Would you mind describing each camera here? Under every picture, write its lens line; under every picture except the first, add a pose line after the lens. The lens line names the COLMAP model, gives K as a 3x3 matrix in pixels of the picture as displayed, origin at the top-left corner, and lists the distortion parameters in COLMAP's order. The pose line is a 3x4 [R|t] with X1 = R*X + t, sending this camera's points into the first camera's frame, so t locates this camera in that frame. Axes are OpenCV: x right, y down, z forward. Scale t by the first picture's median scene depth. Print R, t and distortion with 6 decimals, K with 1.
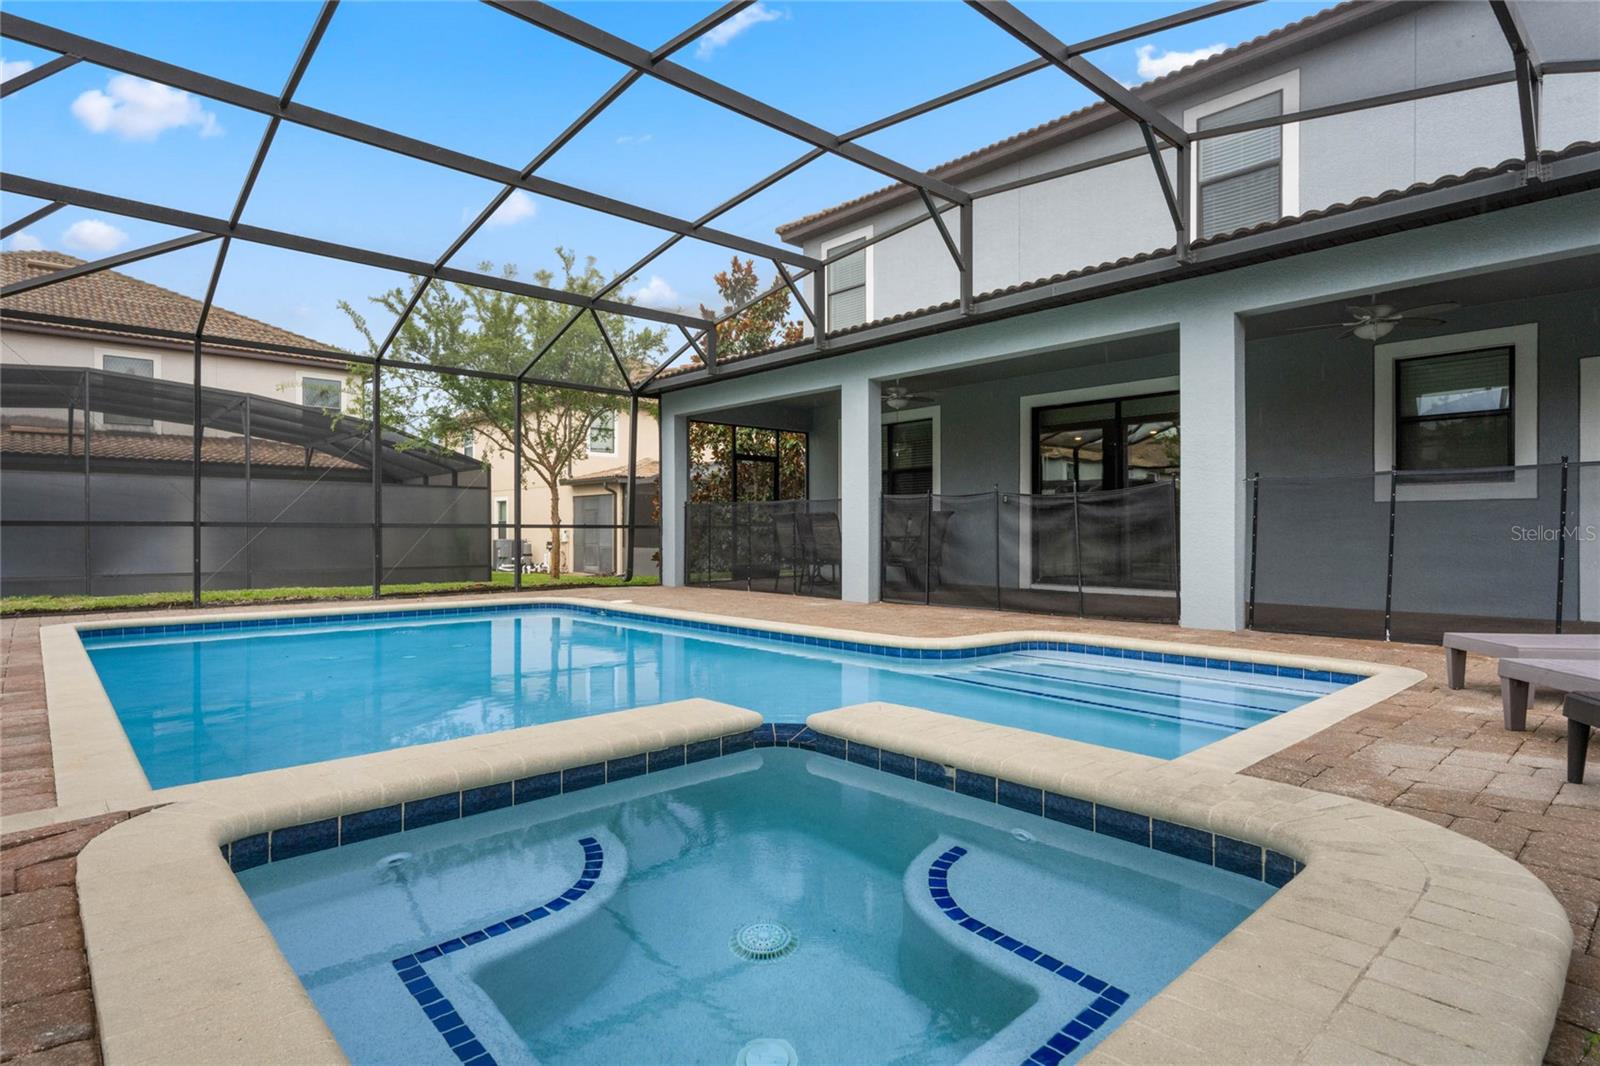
lens RADIAL K [[848.2, 0, 799.3], [0, 848.2, 539.7], [0, 0, 1]] dist [0.006210, 0.000590]
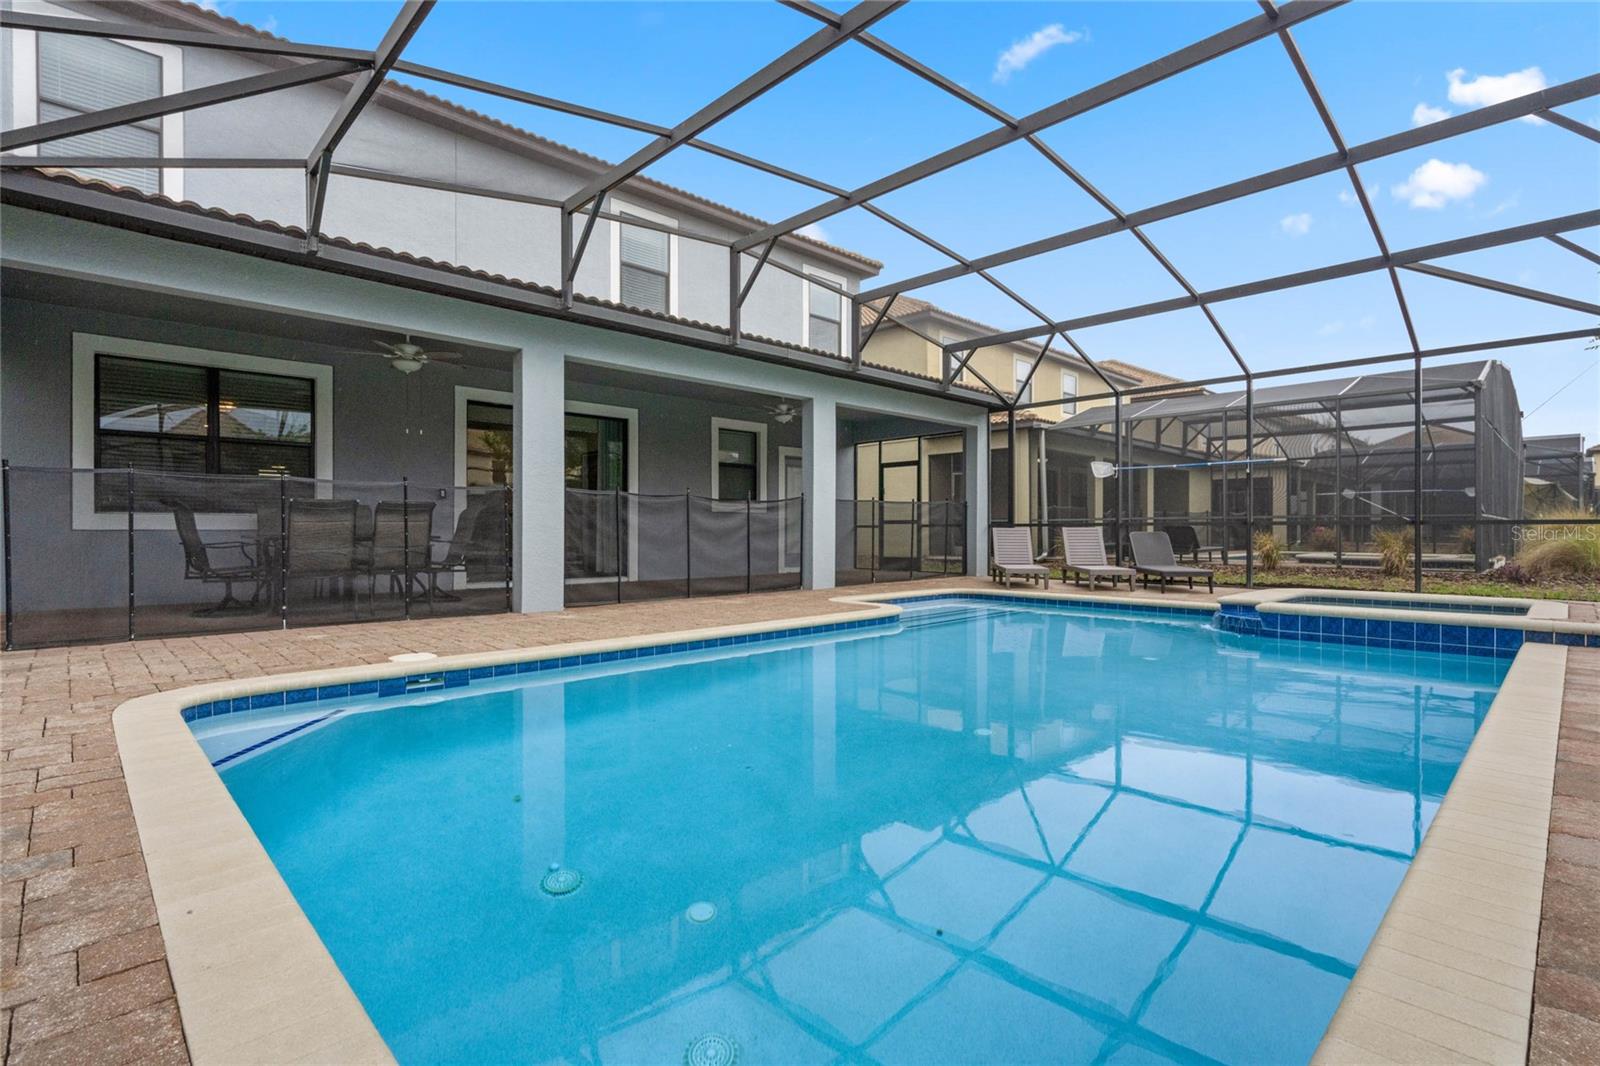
lens RADIAL K [[766.7, 0, 798.1], [0, 766.7, 532.3], [0, 0, 1]] dist [0.001242, 0.000696]
pose [[-0.036556, -0.000542, 0.999331, -0.731909], [0.008520, 0.999963, 0.000854, -0.004612], [-0.999295, 0.008546, -0.036550, 0.803719]]
